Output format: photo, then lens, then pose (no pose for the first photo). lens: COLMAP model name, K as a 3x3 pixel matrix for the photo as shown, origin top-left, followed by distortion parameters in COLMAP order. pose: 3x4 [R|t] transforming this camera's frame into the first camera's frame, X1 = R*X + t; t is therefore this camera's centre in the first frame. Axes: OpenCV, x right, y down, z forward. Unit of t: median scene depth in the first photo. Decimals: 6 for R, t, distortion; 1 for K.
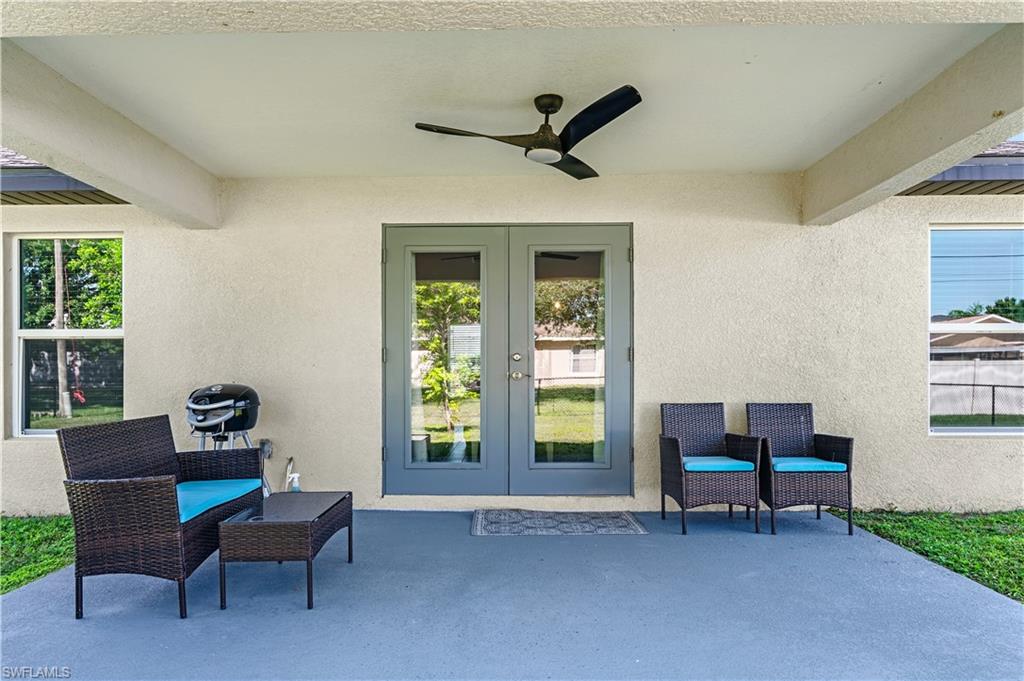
lens RADIAL K [[662.7, 0, 510.4], [0, 662.7, 361.4], [0, 0, 1]] dist [0.004385, -0.001155]
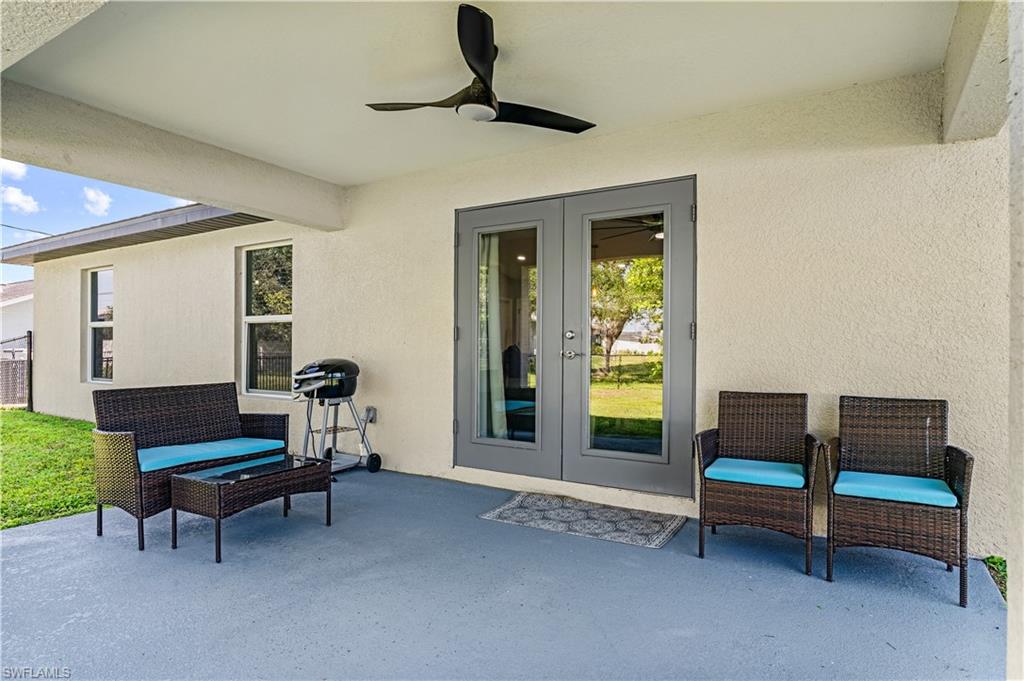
lens RADIAL K [[583.0, 0, 512.0], [0, 583.0, 340.5], [0, 0, 1]] dist [-0.005102, -0.000497]
pose [[0.860123, 0.000871, -0.510086, 0.370737], [-0.000482, 0.999999, 0.000896, 0.000929], [0.510087, -0.000525, 0.860123, 0.251567]]
